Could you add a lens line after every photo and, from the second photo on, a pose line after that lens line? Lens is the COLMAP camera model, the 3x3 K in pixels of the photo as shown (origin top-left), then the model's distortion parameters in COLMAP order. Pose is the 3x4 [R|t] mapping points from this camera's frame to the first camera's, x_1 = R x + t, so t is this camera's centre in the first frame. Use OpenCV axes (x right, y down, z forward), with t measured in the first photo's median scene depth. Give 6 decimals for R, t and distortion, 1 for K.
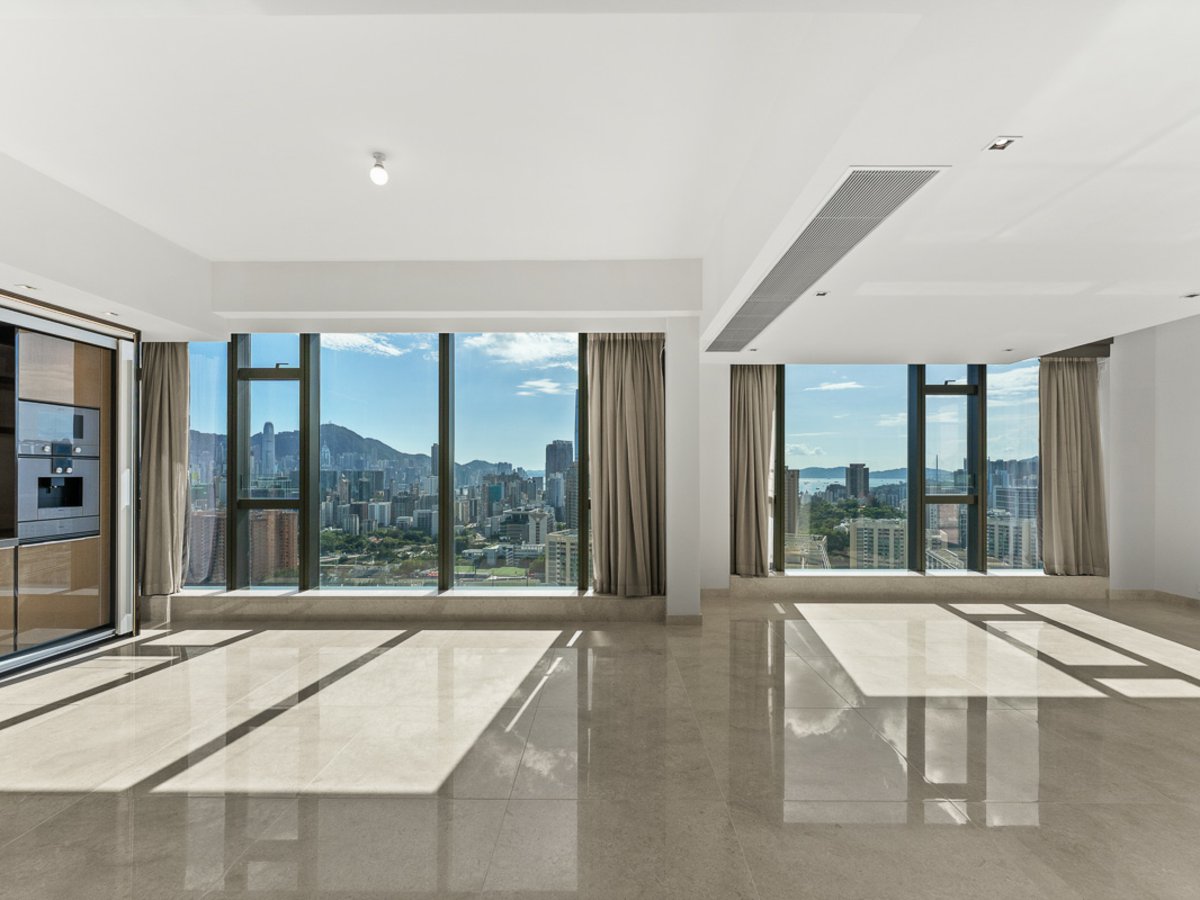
lens RADIAL K [[532.8, 0, 595.7], [0, 532.8, 470.5], [0, 0, 1]] dist [0.002800, 0.000212]
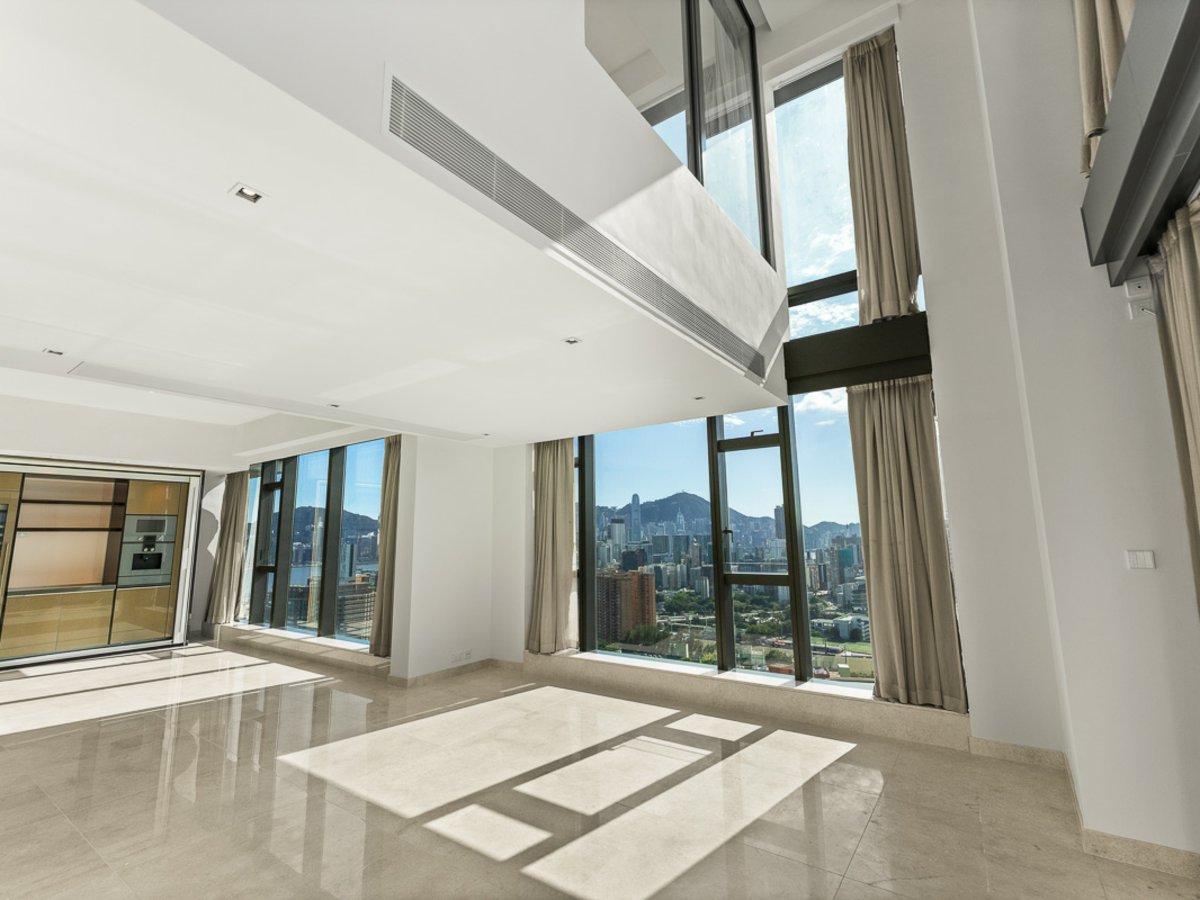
lens RADIAL K [[528.6, 0, 600.0], [0, 528.6, 450.0], [0, 0, 1]] dist [0.001403, -0.000047]
pose [[0.823682, -0.105658, -0.557121, 0.998971], [0.017268, 0.986705, -0.161599, -0.012655], [0.566789, 0.123486, 0.814556, 0.226829]]
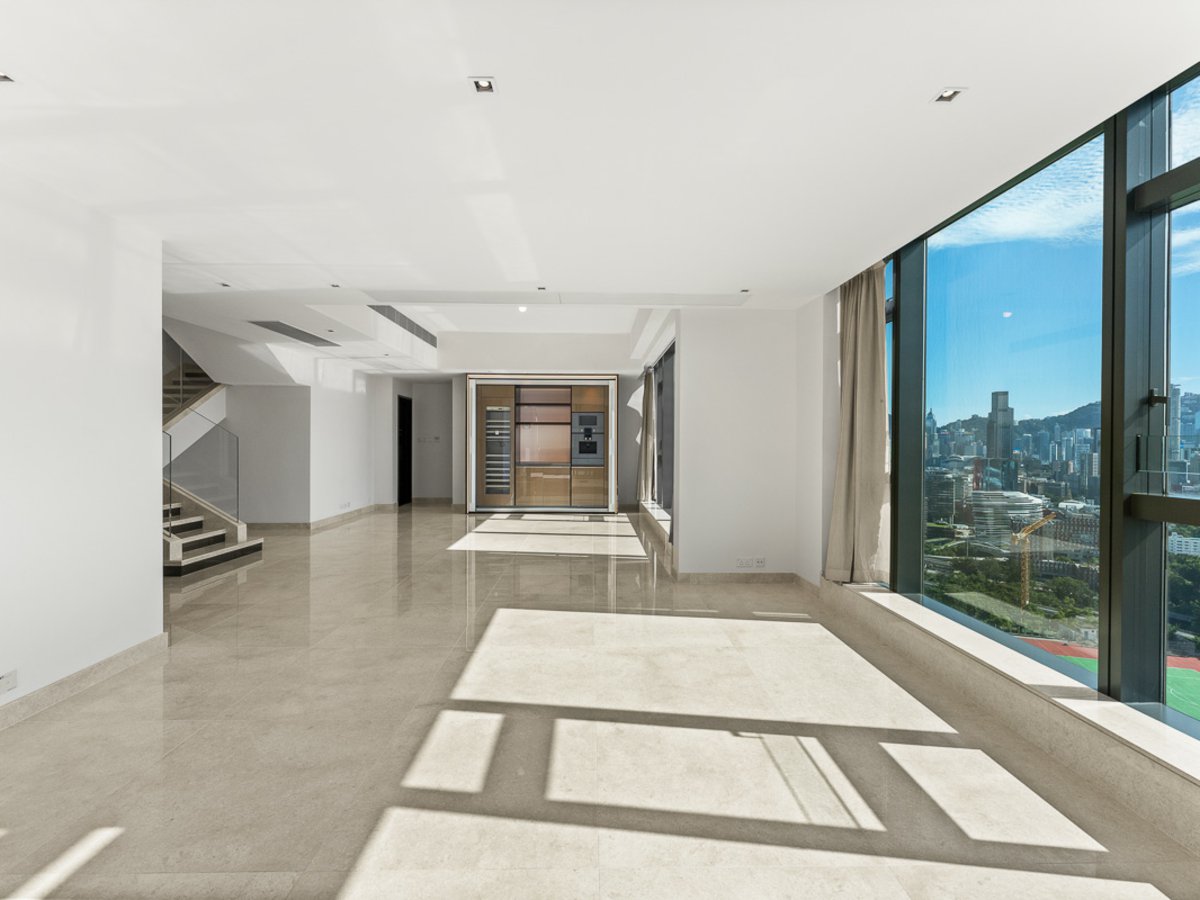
lens RADIAL K [[528.6, 0, 600.0], [0, 528.6, 450.0], [0, 0, 1]] dist [0.001403, -0.000047]
pose [[0.059001, 0.014601, -0.998151, 1.017784], [0.000698, 0.999892, 0.014668, 0.011111], [0.998258, -0.001562, 0.058984, 0.634273]]
